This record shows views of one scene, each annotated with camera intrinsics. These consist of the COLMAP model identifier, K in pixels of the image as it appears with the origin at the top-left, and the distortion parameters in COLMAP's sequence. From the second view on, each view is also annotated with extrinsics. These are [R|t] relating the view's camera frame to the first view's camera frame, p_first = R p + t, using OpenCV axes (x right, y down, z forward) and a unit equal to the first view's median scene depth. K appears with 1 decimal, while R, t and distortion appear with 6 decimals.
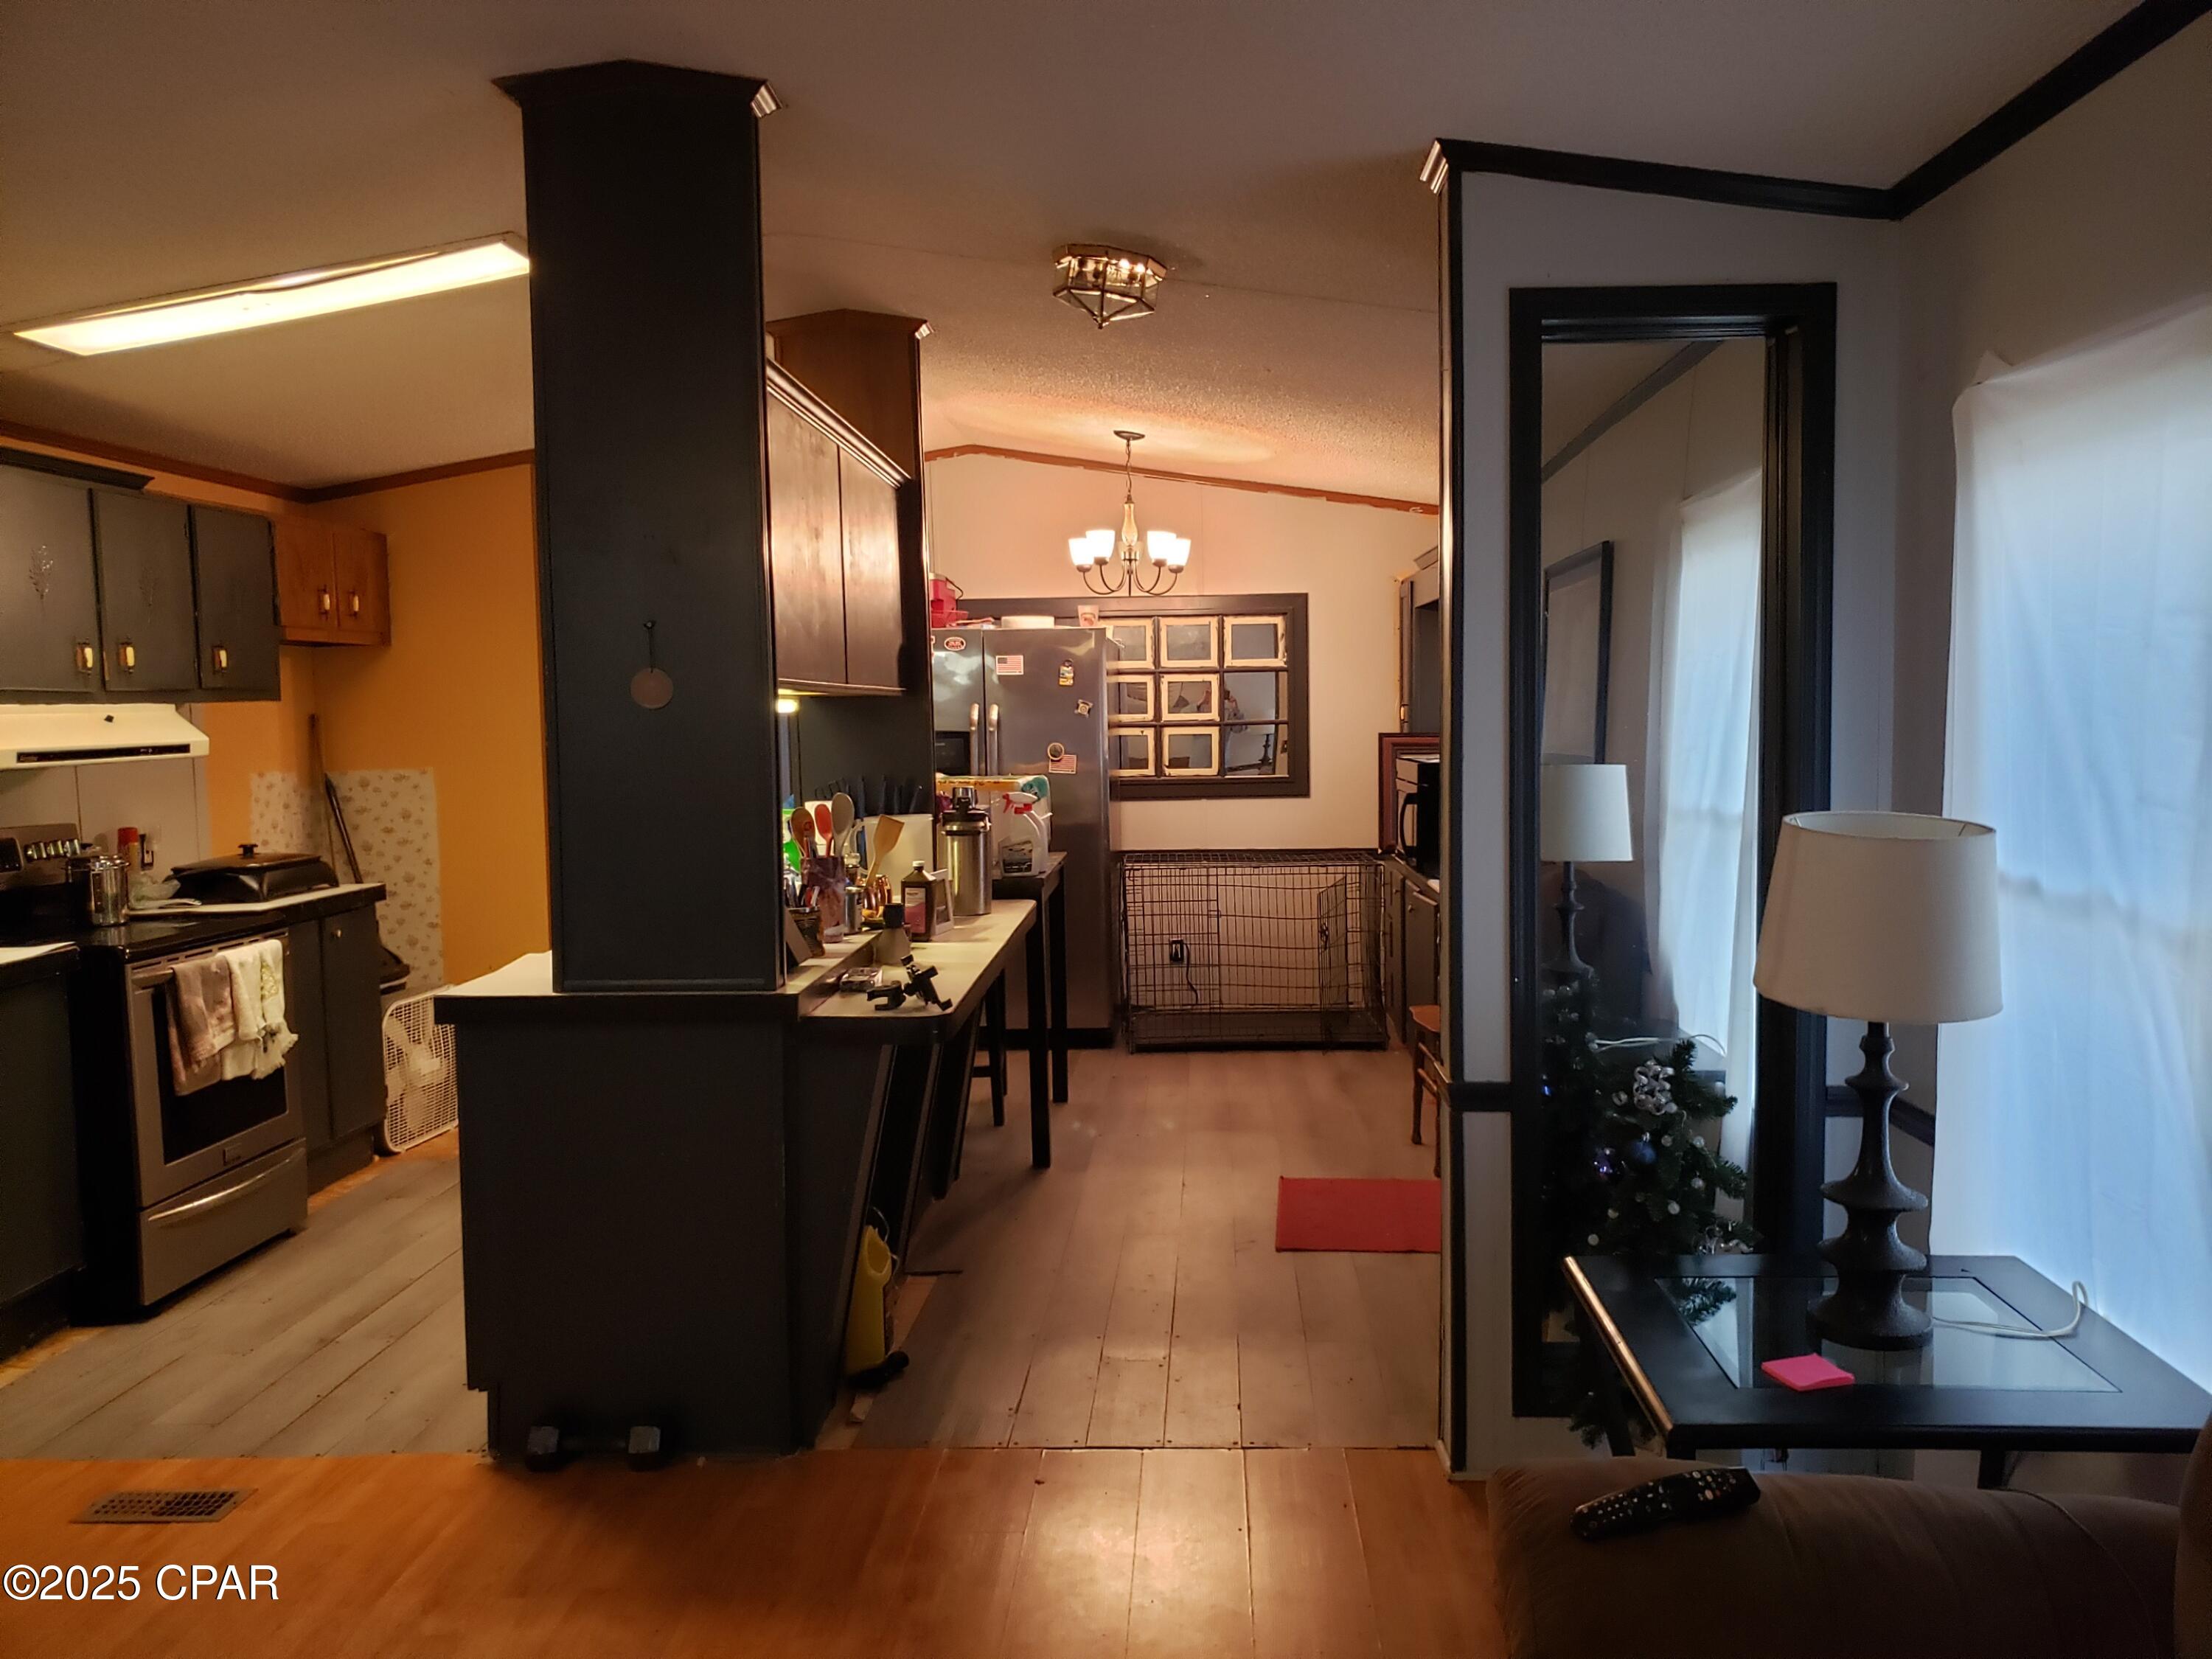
lens RADIAL K [[1728.8, 0, 1143.7], [0, 1728.8, 824.3], [0, 0, 1]] dist [-0.012444, 0.050398]
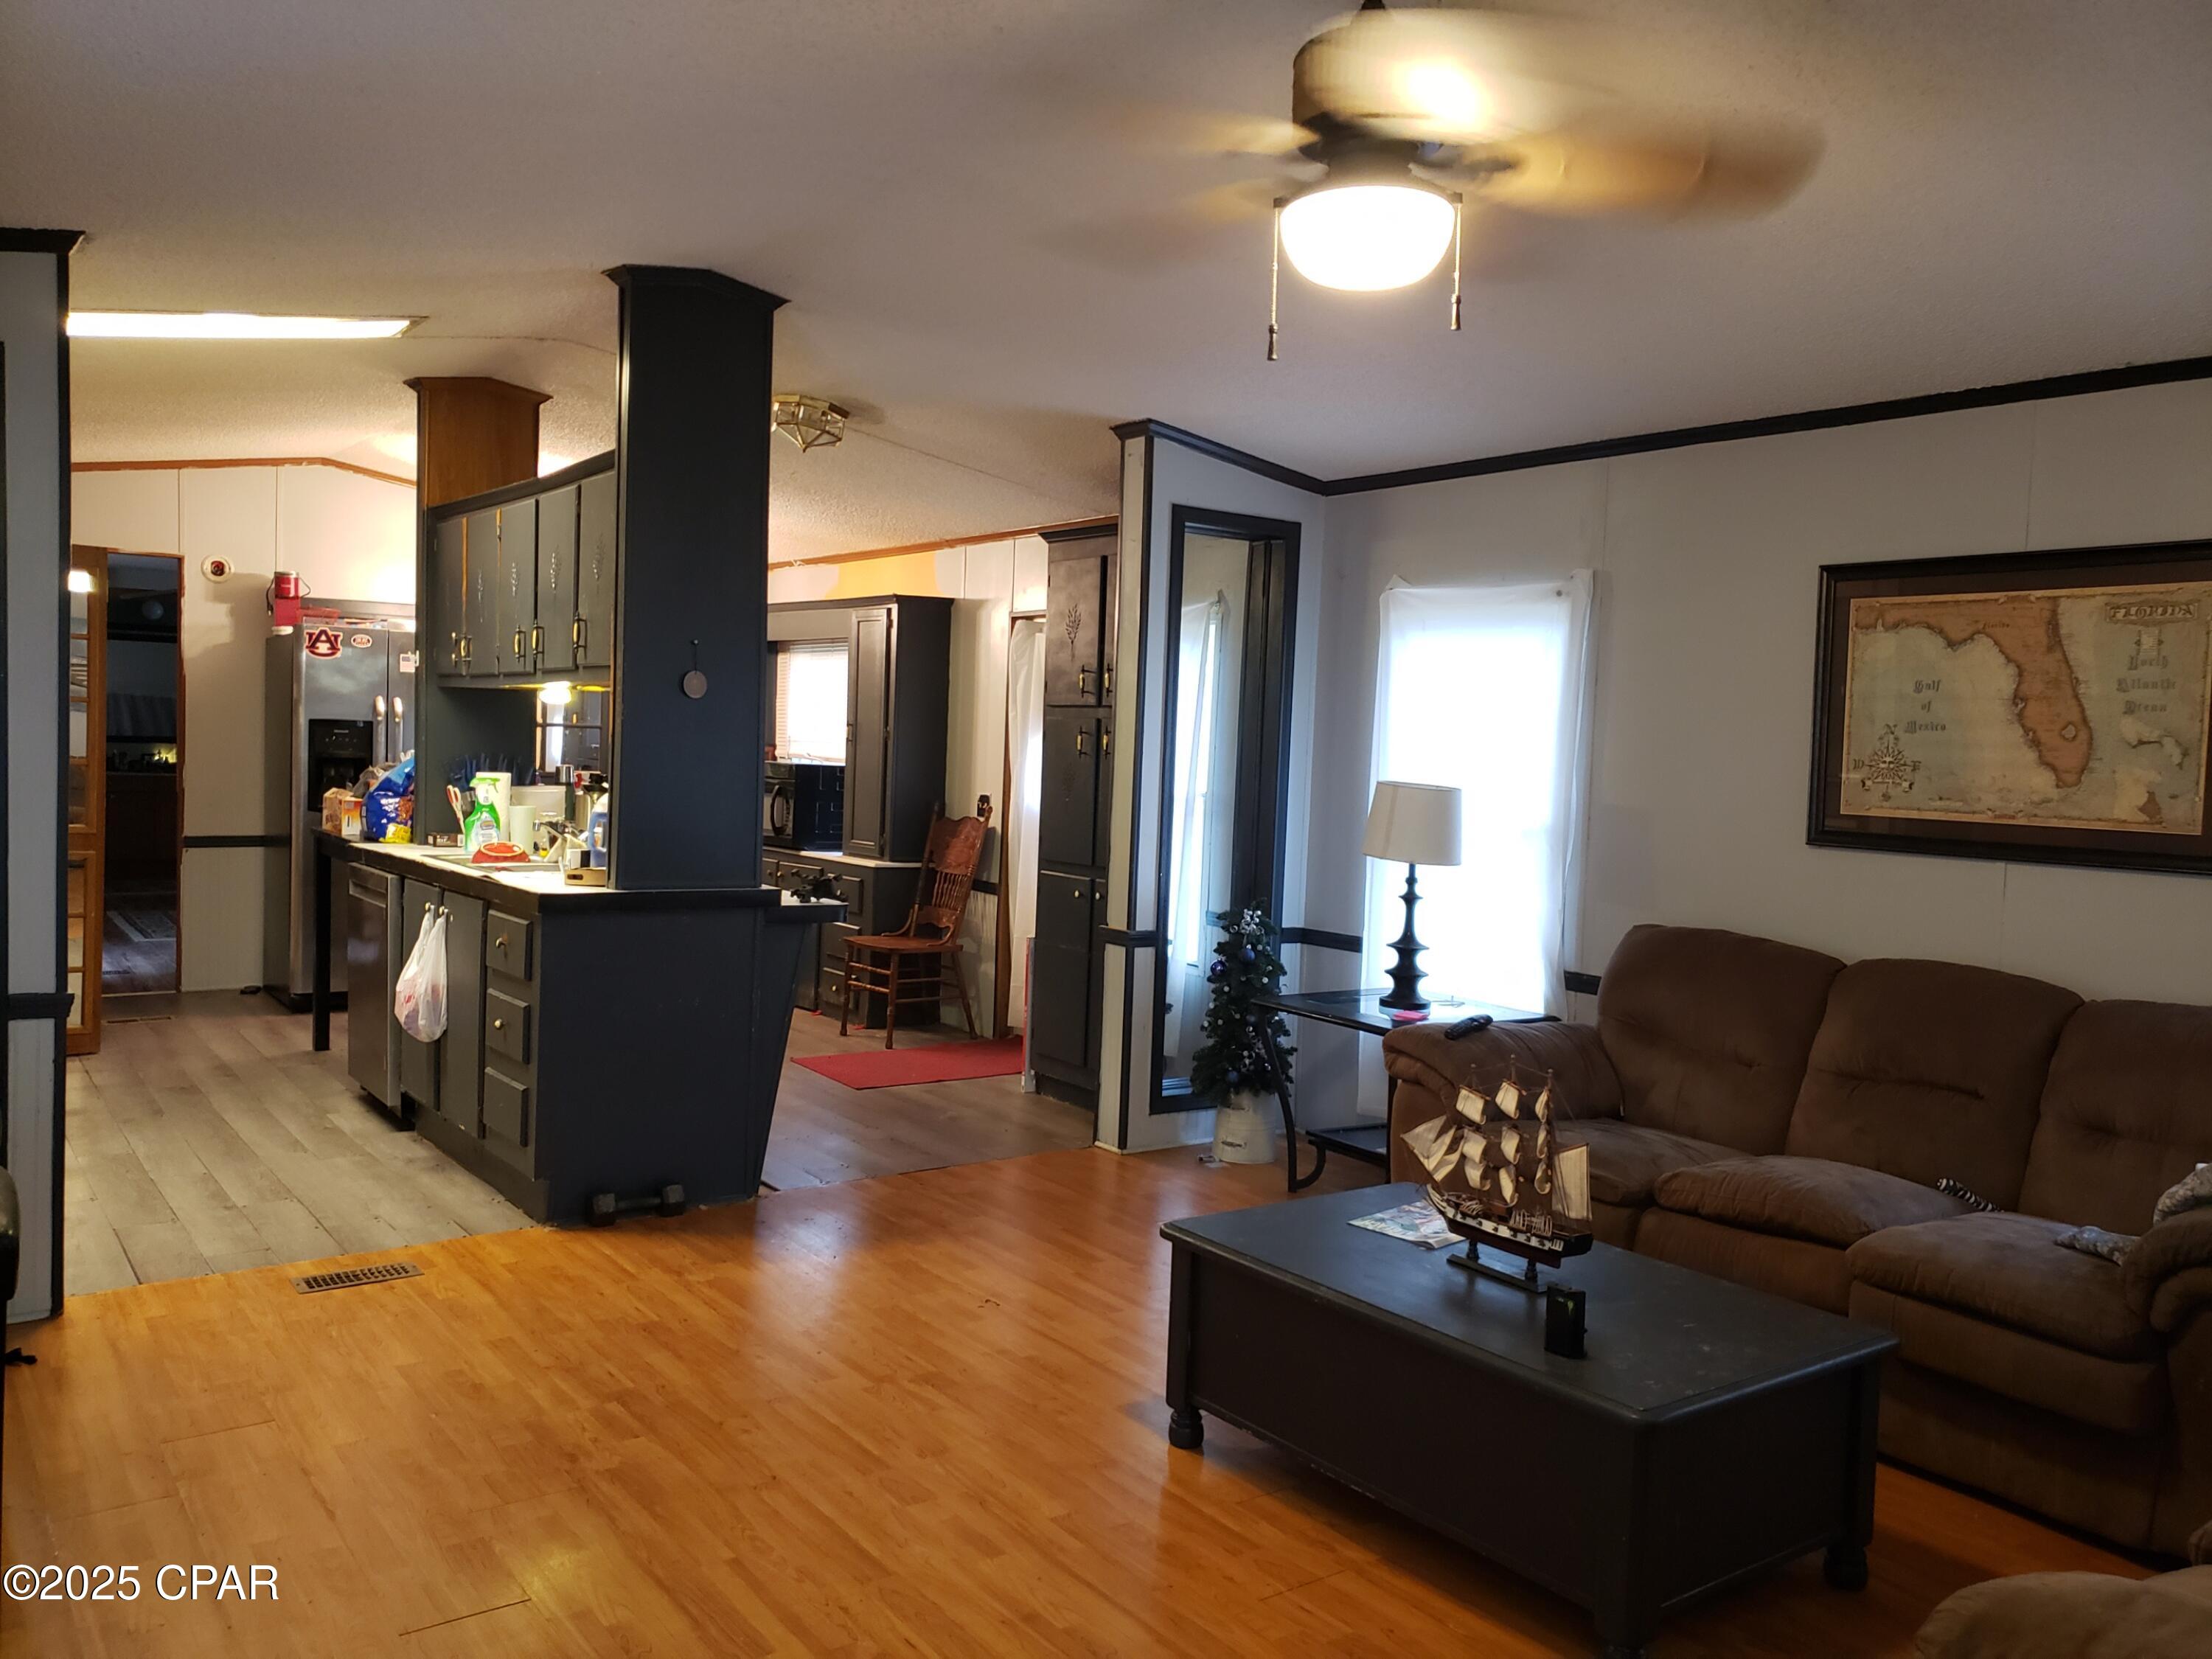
lens RADIAL K [[1728.8, 0, 1143.7], [0, 1728.8, 824.3], [0, 0, 1]] dist [-0.012444, 0.050398]
pose [[0.771877, 0.014040, 0.635617, -0.630326], [-0.003792, 0.999840, -0.017480, 0.045637], [-0.635761, 0.011082, 0.771807, -0.265878]]
